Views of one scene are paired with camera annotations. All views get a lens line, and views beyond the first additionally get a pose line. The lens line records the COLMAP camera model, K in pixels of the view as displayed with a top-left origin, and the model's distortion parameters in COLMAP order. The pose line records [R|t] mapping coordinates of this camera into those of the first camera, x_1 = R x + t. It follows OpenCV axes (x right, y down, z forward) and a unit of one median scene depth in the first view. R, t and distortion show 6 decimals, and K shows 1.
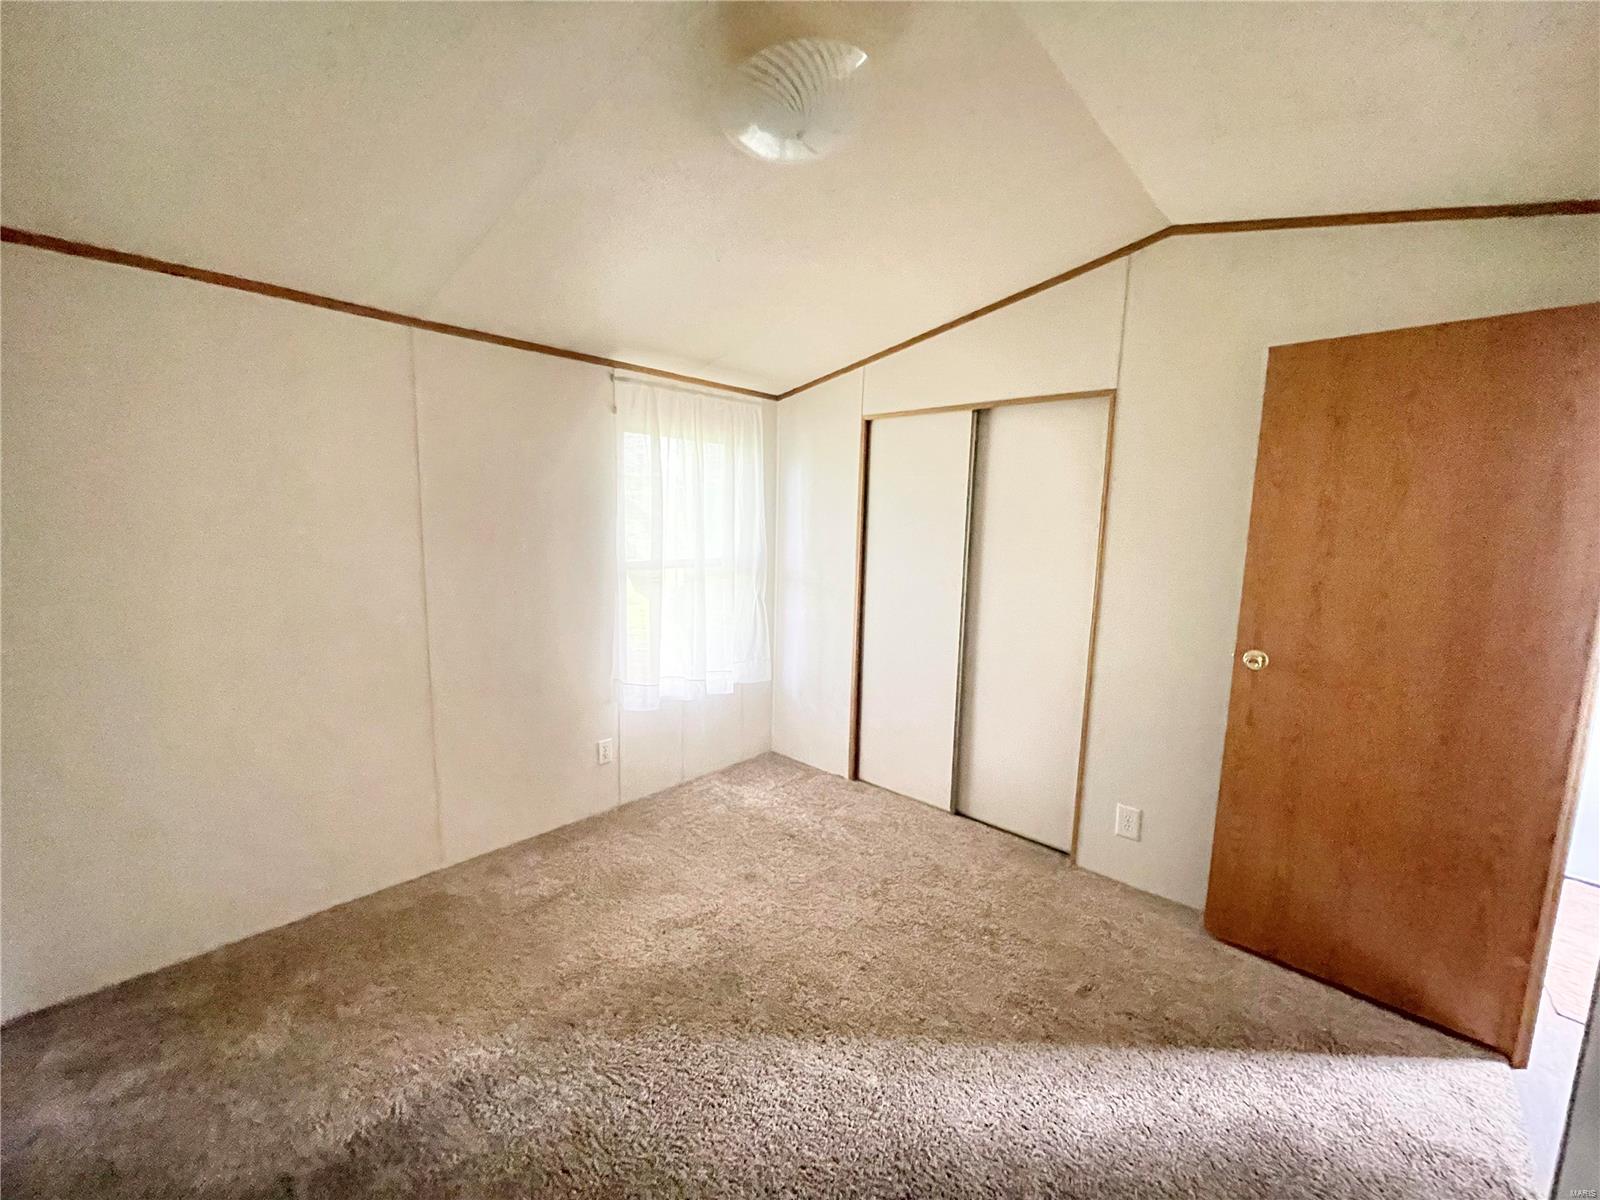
lens RADIAL K [[646.3, 0, 791.2], [0, 646.3, 597.5], [0, 0, 1]] dist [-0.003872, 0.001661]
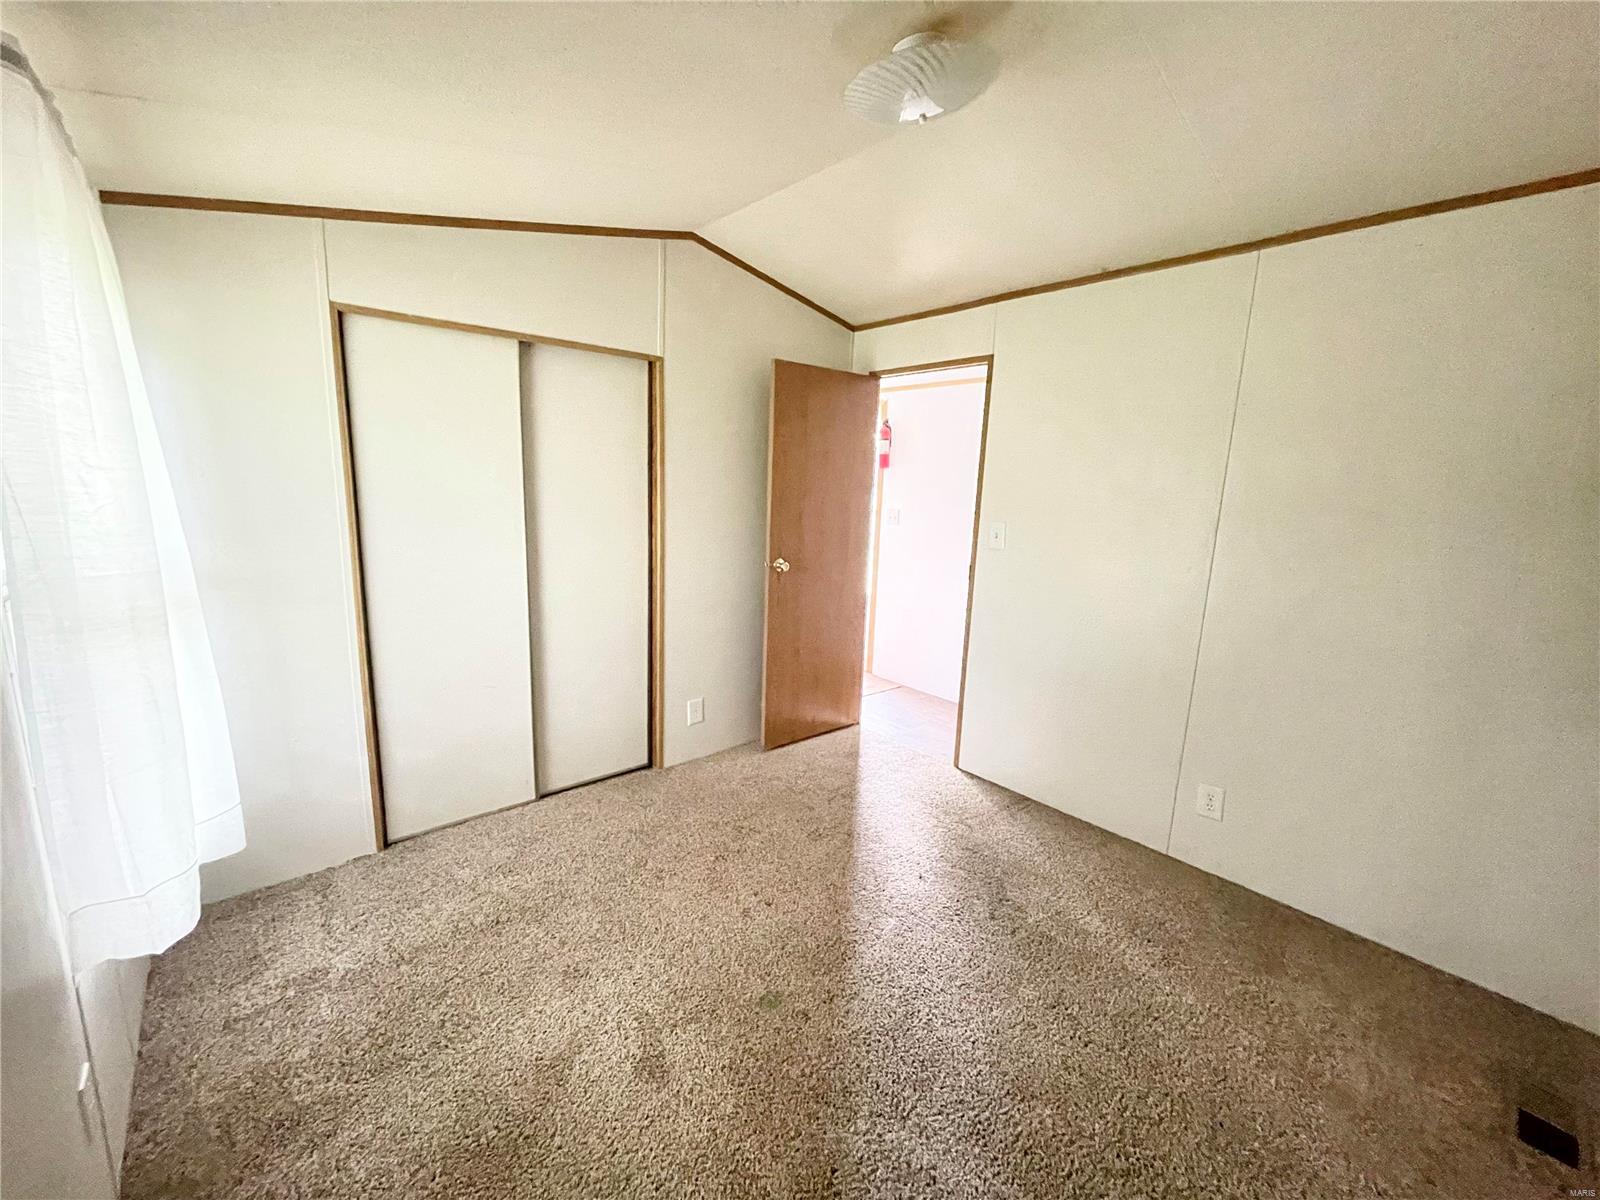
lens RADIAL K [[646.3, 0, 793.2], [0, 646.3, 602.1], [0, 0, 1]] dist [-0.003872, 0.001661]
pose [[0.101310, -0.206128, 0.973266, -0.580405], [0.093938, 0.975911, 0.196910, -0.085913], [-0.990410, 0.071477, 0.118233, 0.561813]]
